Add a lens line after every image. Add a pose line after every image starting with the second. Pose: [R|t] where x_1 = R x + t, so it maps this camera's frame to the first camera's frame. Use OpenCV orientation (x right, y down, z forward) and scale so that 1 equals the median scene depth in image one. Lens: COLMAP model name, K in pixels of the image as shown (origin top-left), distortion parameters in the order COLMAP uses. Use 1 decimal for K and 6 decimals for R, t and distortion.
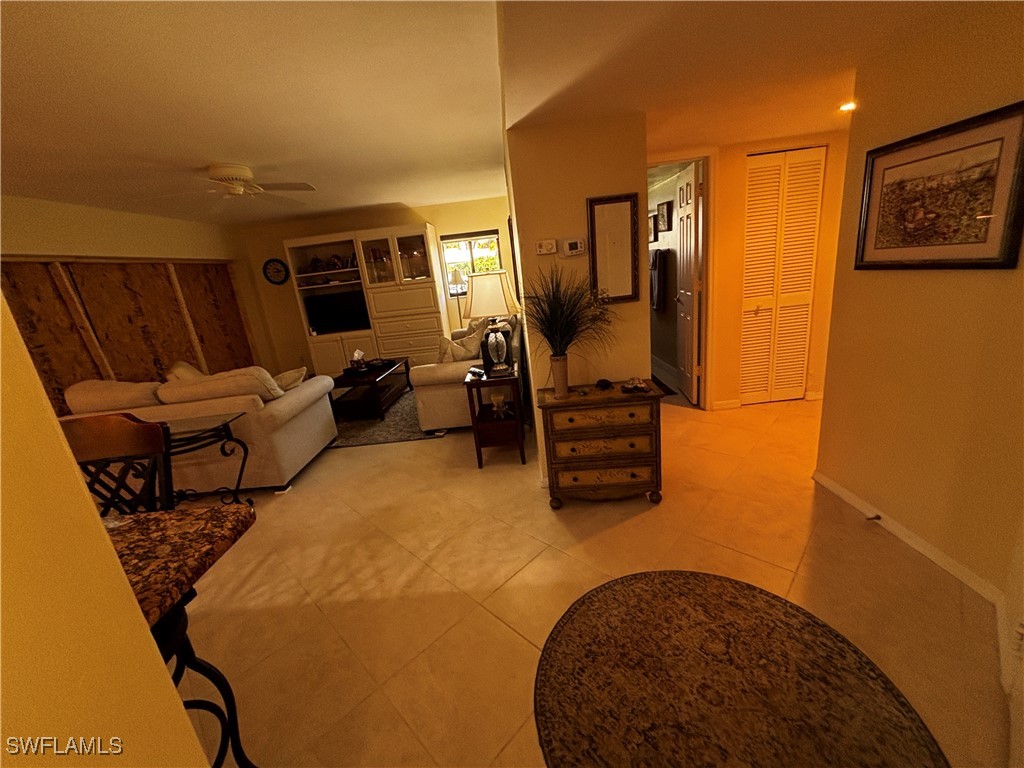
lens RADIAL K [[412.3, 0, 506.8], [0, 412.3, 379.8], [0, 0, 1]] dist [0.017862, -0.010293]
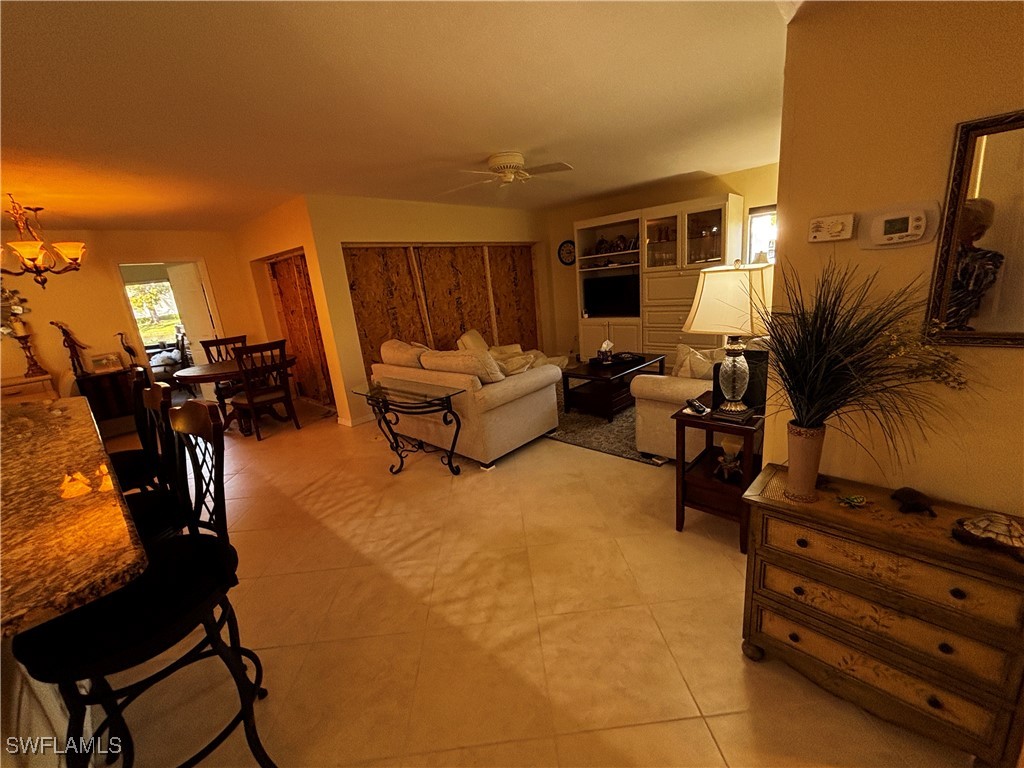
lens RADIAL K [[411.9, 0, 507.8], [0, 411.9, 379.7], [0, 0, 1]] dist [0.005255, -0.002996]
pose [[0.747561, 0.203687, -0.632190, 0.107760], [-0.169442, 0.978808, 0.115000, -0.075792], [0.642217, 0.021150, 0.766231, 0.201143]]
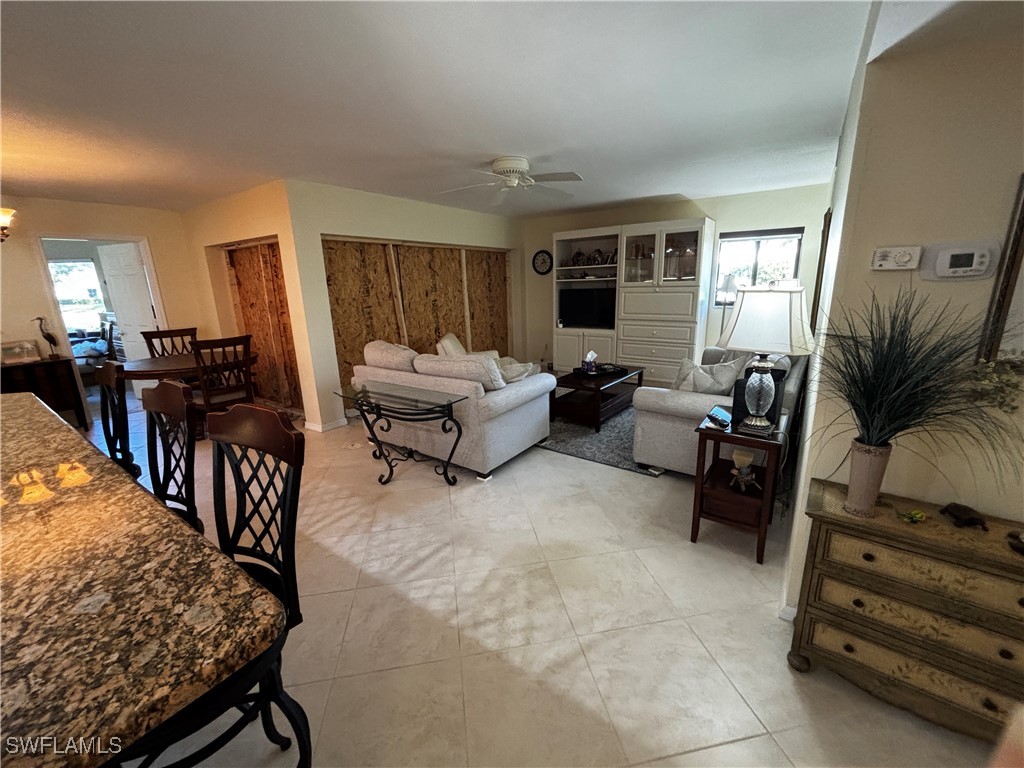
lens RADIAL K [[411.9, 0, 507.8], [0, 411.9, 379.7], [0, 0, 1]] dist [0.005255, -0.002996]
pose [[0.818044, 0.221176, -0.530929, -0.005014], [-0.214624, 0.973814, 0.074986, -0.052666], [0.533611, 0.052608, 0.844092, 0.144928]]
